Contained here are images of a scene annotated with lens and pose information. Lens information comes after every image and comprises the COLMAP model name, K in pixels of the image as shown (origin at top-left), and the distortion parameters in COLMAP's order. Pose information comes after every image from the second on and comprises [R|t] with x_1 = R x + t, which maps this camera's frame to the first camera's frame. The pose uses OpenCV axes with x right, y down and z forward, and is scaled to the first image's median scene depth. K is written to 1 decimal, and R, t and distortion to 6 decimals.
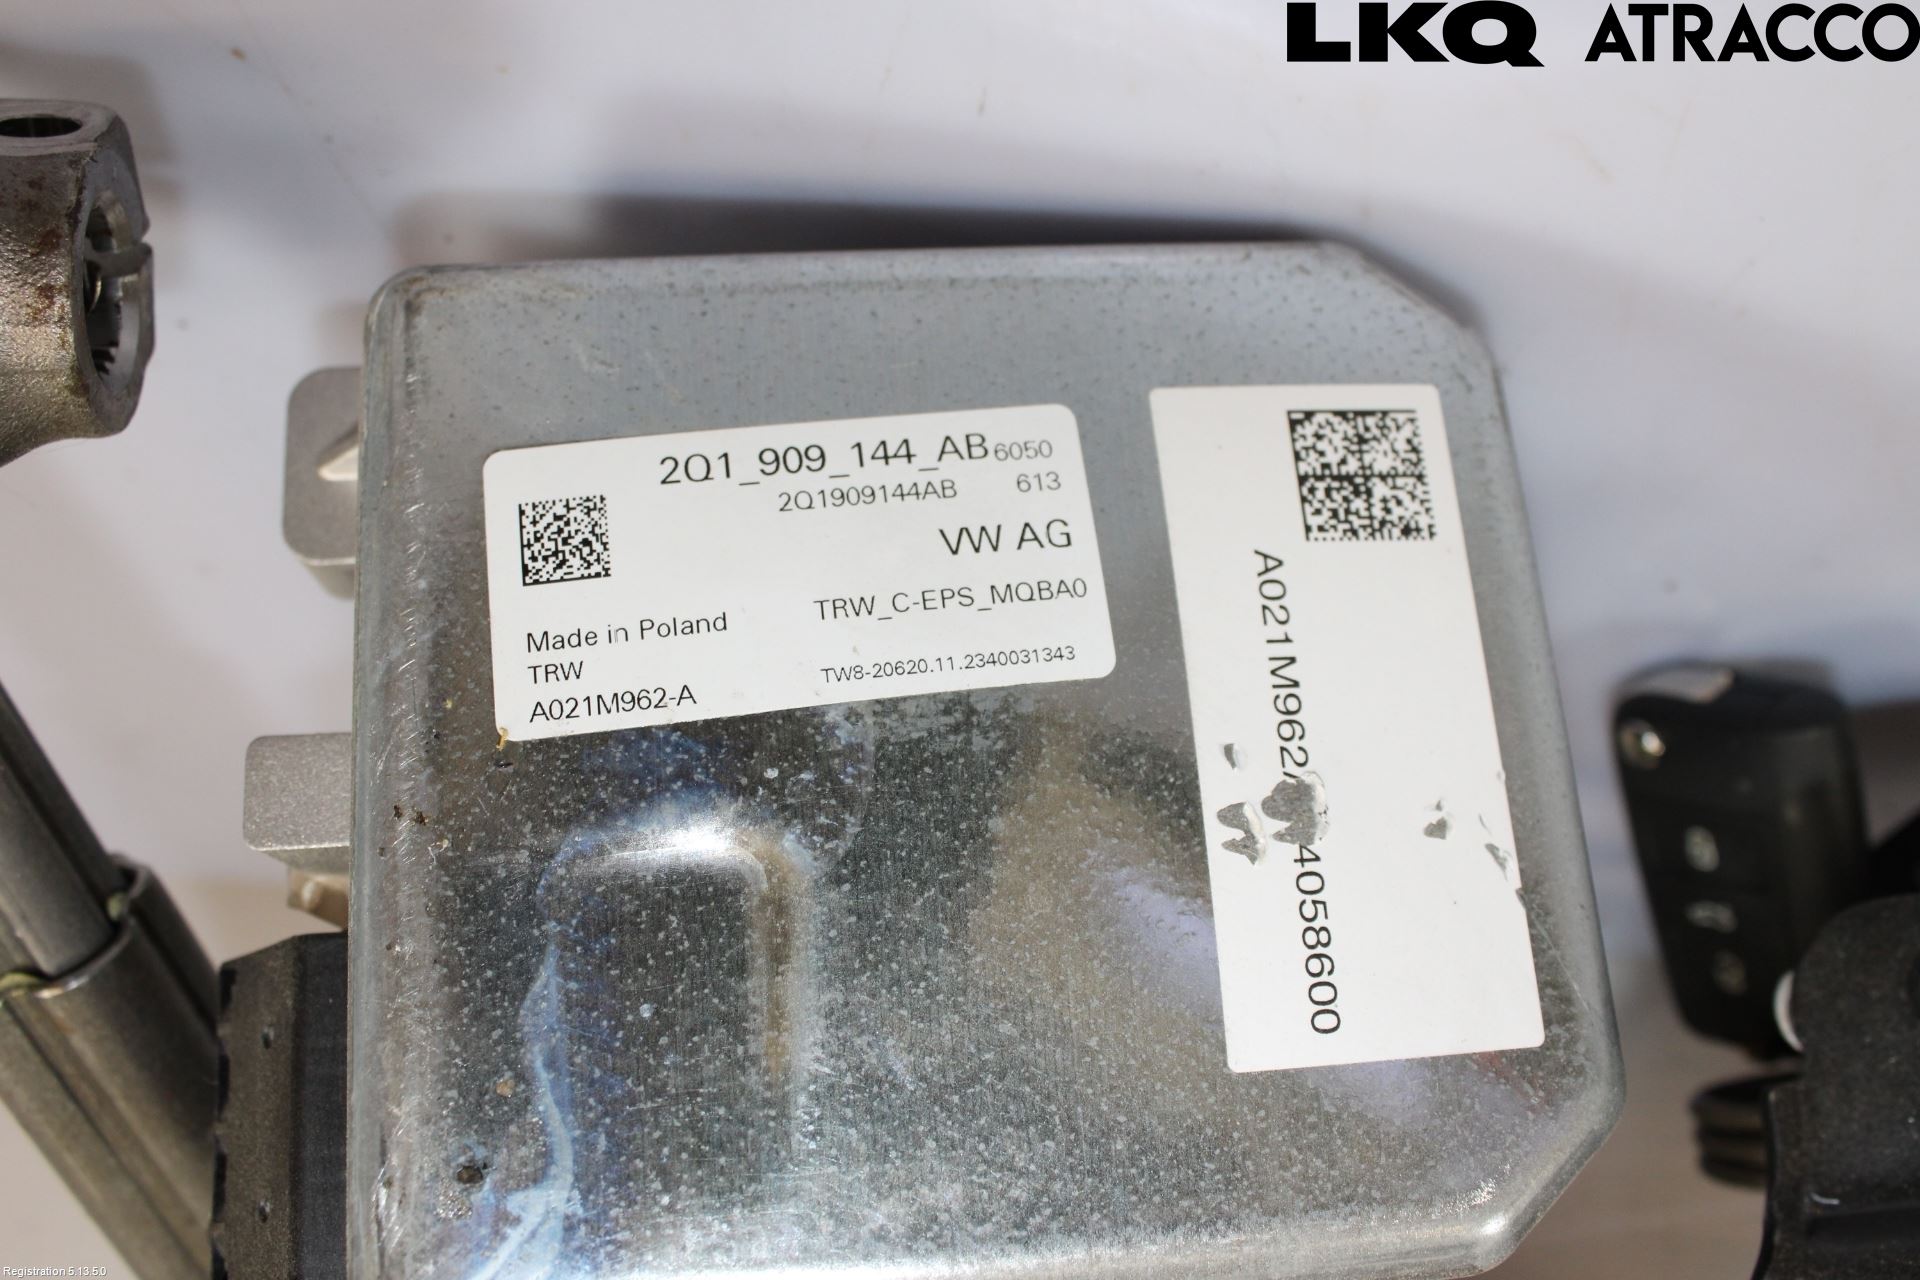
lens RADIAL K [[2030.5, 0, 960.0], [0, 2030.5, 640.0], [0, 0, 1]] dist [0.000068, 0.000363]
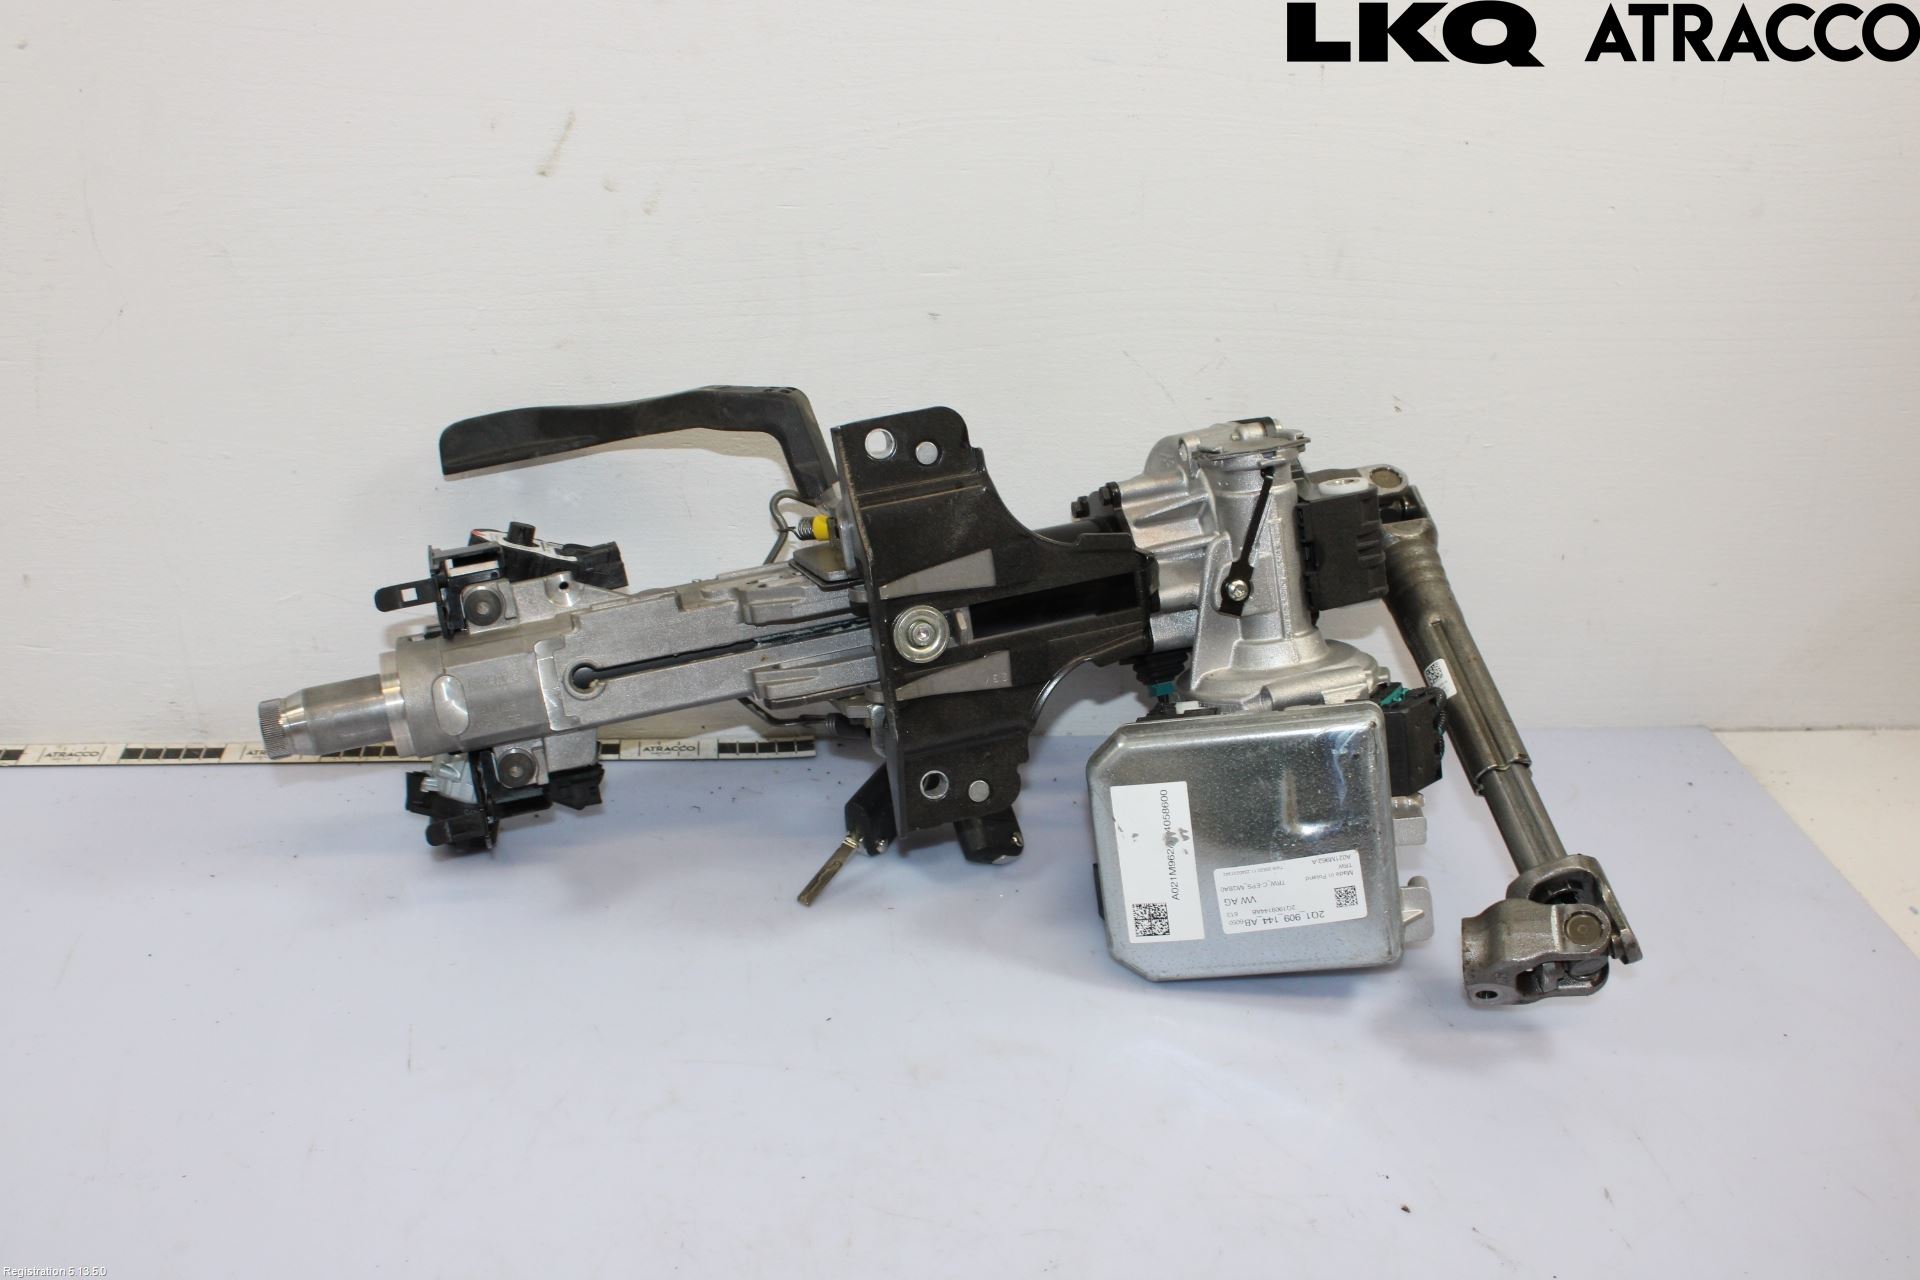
lens RADIAL K [[2069.6, 0, 960.0], [0, 2069.6, 640.0], [0, 0, 1]] dist [-0.096564, -0.000784]
pose [[-0.995753, 0.042974, 0.081423, 0.227784], [-0.037454, -0.996972, 0.068147, 0.217200], [0.084105, 0.064808, 0.994347, -3.302717]]
